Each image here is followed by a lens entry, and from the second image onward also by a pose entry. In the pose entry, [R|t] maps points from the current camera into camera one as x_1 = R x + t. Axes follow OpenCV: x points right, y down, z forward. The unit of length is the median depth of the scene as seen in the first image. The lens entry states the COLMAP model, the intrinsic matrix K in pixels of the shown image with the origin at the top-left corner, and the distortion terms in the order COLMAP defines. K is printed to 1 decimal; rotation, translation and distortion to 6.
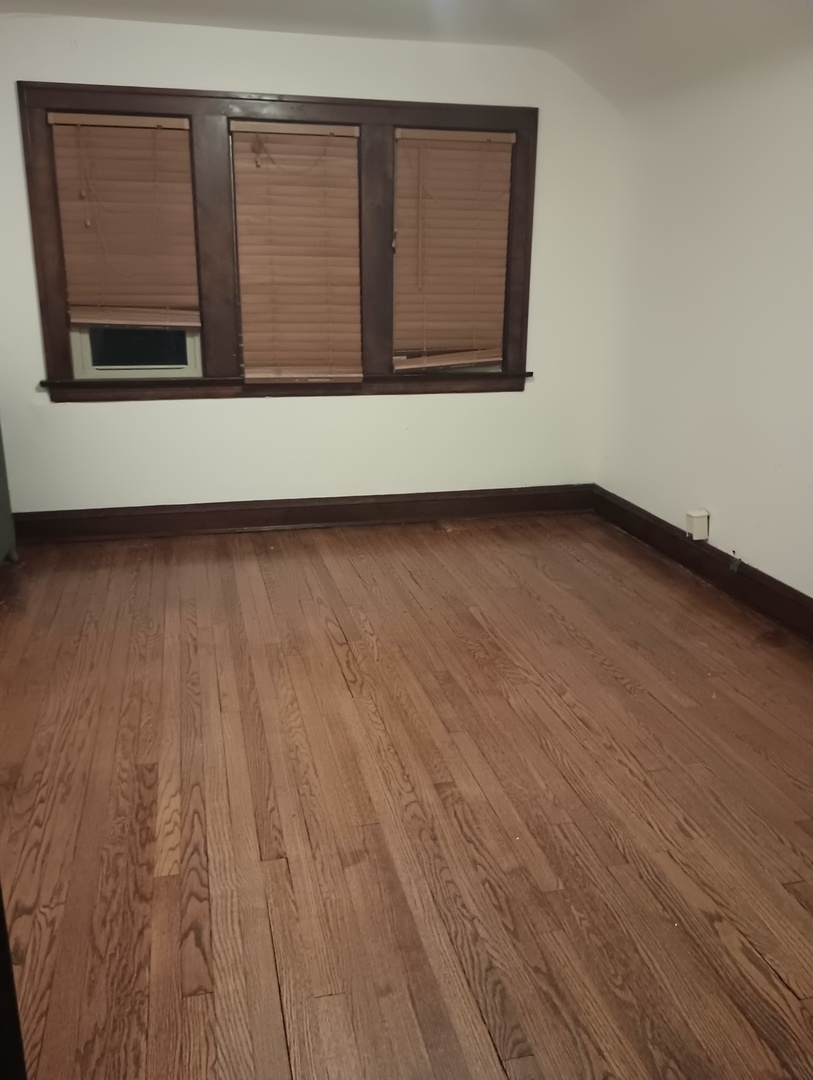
lens RADIAL K [[898.2, 0, 405.6], [0, 898.2, 534.0], [0, 0, 1]] dist [0.015765, -0.004515]
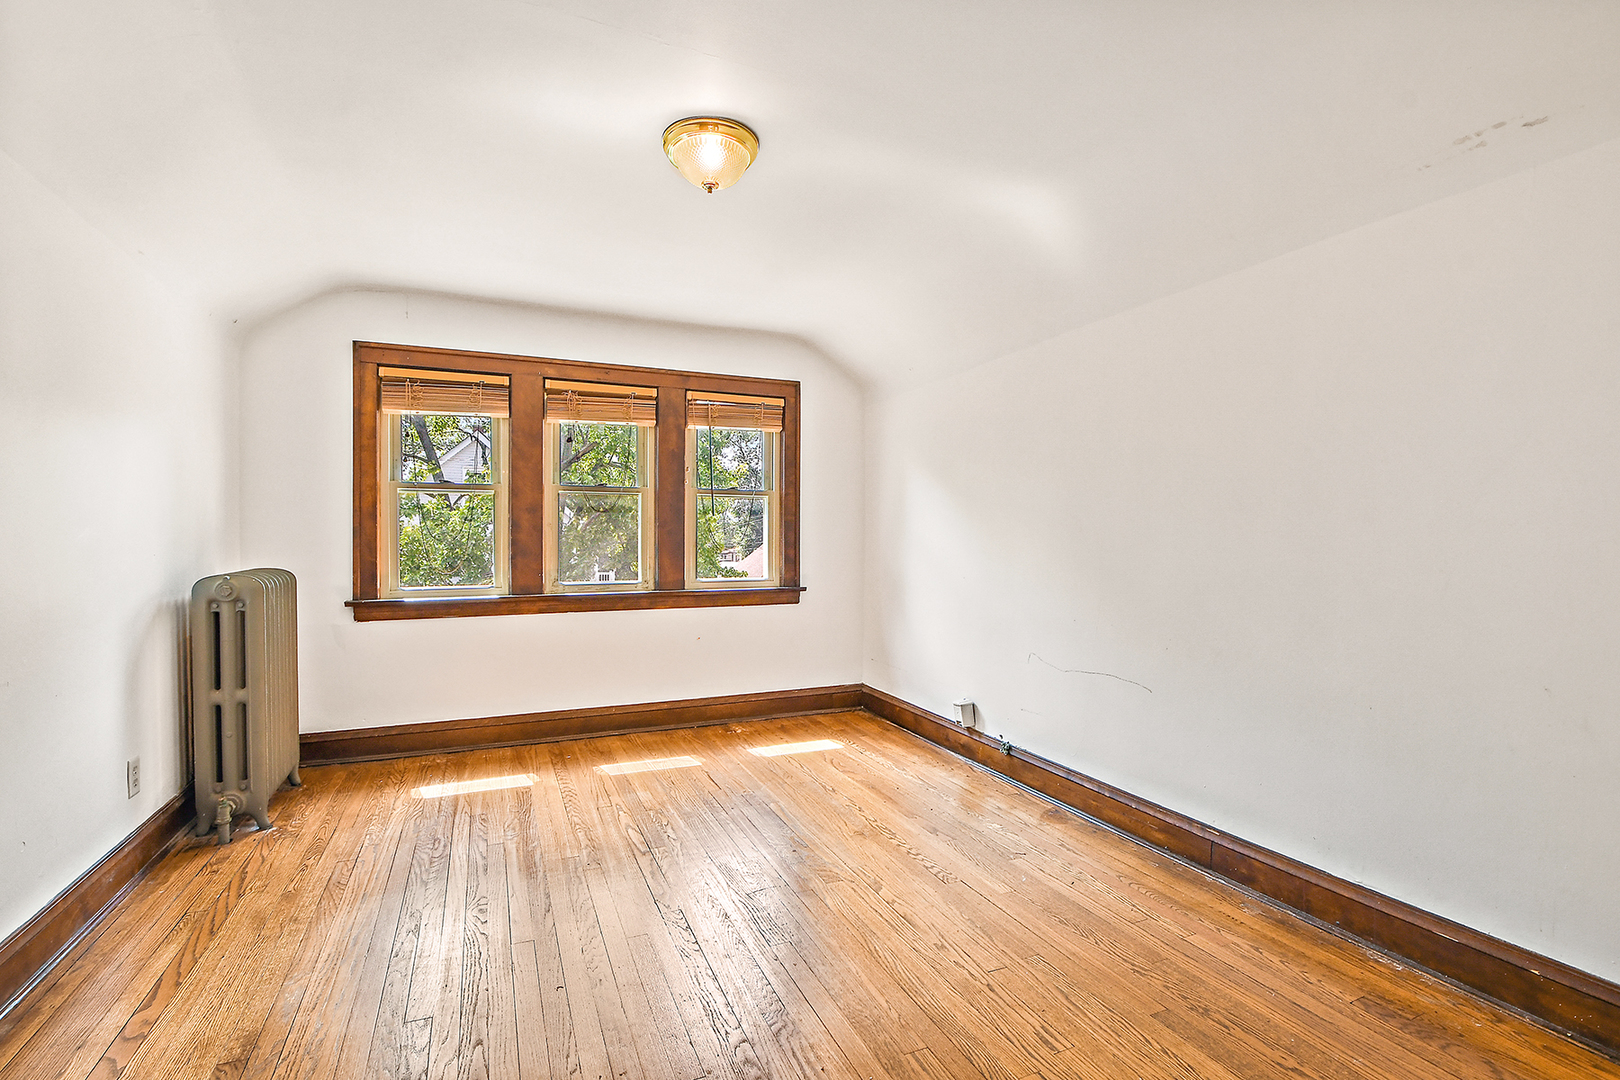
lens RADIAL K [[715.3, 0, 801.7], [0, 715.3, 545.9], [0, 0, 1]] dist [-0.014710, -0.001485]
pose [[0.984142, -0.001756, 0.177372, -0.041068], [0.049018, 0.963704, -0.262433, 0.014456], [-0.170473, 0.266966, 0.948508, 0.155746]]
